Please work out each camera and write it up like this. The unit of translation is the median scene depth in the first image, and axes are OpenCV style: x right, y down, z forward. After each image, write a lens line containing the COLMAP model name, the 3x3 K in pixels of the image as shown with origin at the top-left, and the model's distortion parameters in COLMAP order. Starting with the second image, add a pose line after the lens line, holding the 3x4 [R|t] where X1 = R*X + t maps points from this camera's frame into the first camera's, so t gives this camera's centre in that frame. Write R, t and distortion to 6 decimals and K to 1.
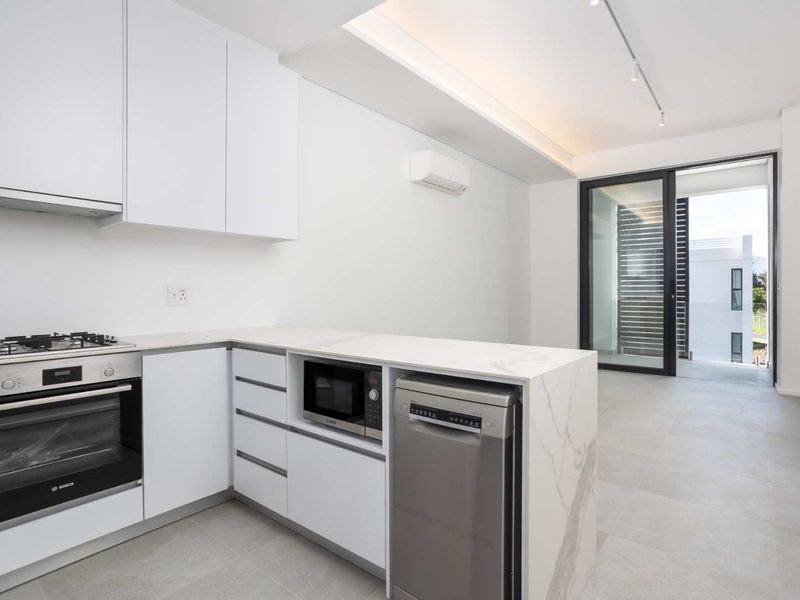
lens RADIAL K [[437.5, 0, 398.5], [0, 437.5, 298.6], [0, 0, 1]] dist [-0.016967, 0.001941]
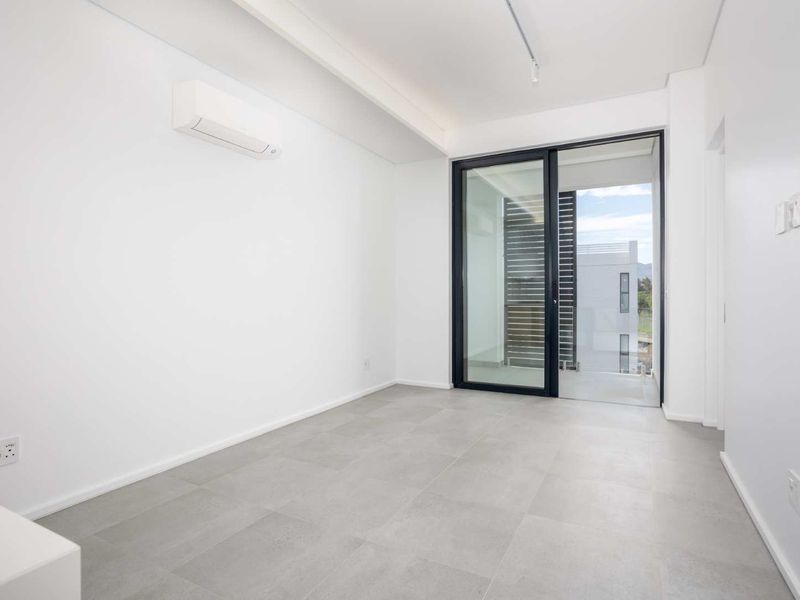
lens RADIAL K [[438.0, 0, 395.0], [0, 438.0, 302.6], [0, 0, 1]] dist [-0.048934, 0.000163]
pose [[0.984964, -0.002405, 0.172745, 0.157913], [0.001896, 0.999993, 0.003113, -0.005339], [-0.172751, -0.002738, 0.984962, 0.197918]]
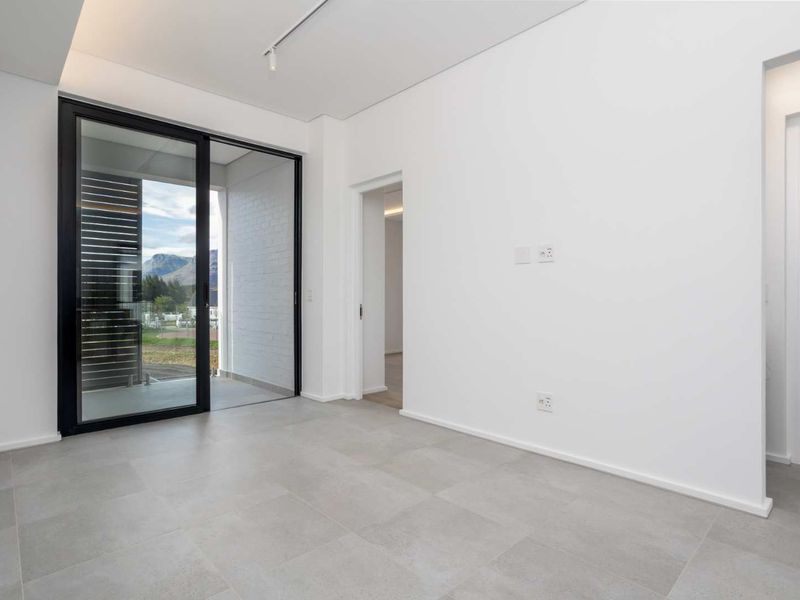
lens RADIAL K [[437.5, 0, 398.5], [0, 437.5, 298.6], [0, 0, 1]] dist [-0.016967, 0.001941]
pose [[0.133370, 0.000650, 0.991066, -0.057299], [0.010307, 0.999945, -0.002043, -0.009989], [-0.991013, 0.010488, 0.133356, 0.480007]]
